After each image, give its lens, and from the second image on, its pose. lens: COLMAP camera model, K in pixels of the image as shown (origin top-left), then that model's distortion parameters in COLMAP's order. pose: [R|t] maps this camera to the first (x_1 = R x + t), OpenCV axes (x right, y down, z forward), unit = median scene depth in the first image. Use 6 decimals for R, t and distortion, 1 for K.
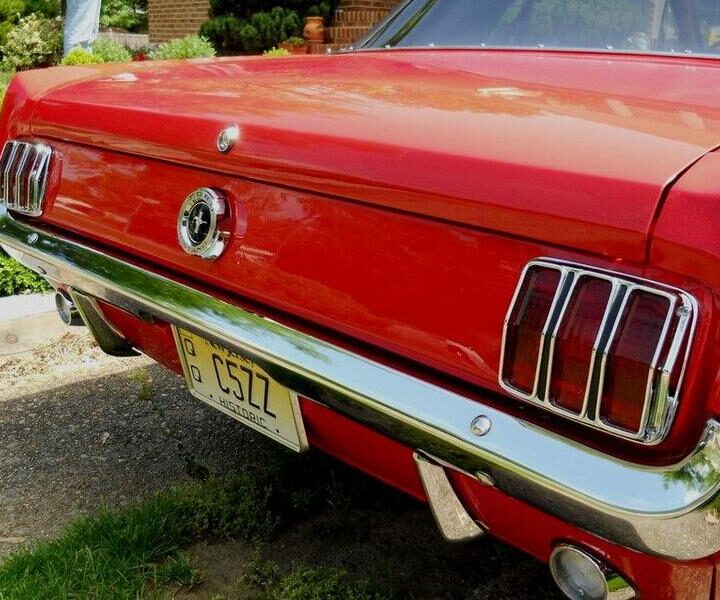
lens RADIAL K [[896.7, 0, 374.2], [0, 896.7, 269.3], [0, 0, 1]] dist [-0.011387, -0.088622]
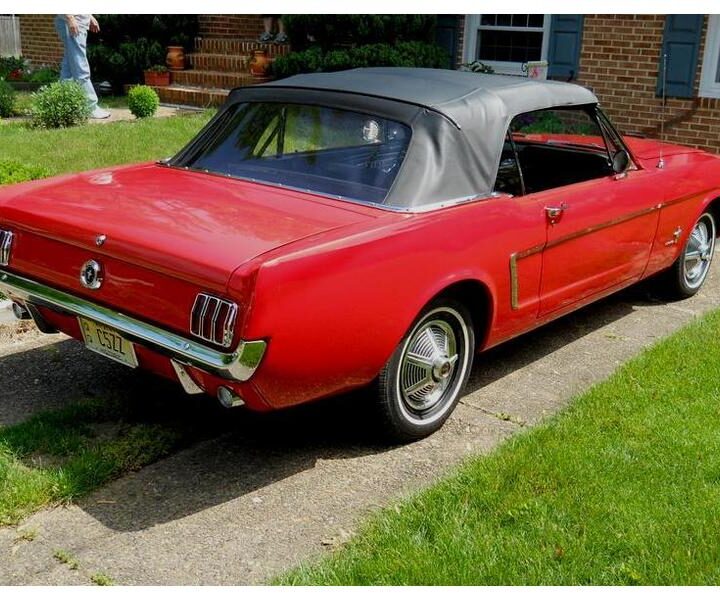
lens RADIAL K [[902.8, 0, 360.0], [0, 902.8, 300.0], [0, 0, 1]] dist [-0.030192, 0.016636]
pose [[0.993406, -0.024153, 0.112078, 0.231142], [0.018838, 0.998658, 0.048241, -0.078150], [-0.113093, -0.045812, 0.992528, -1.355474]]
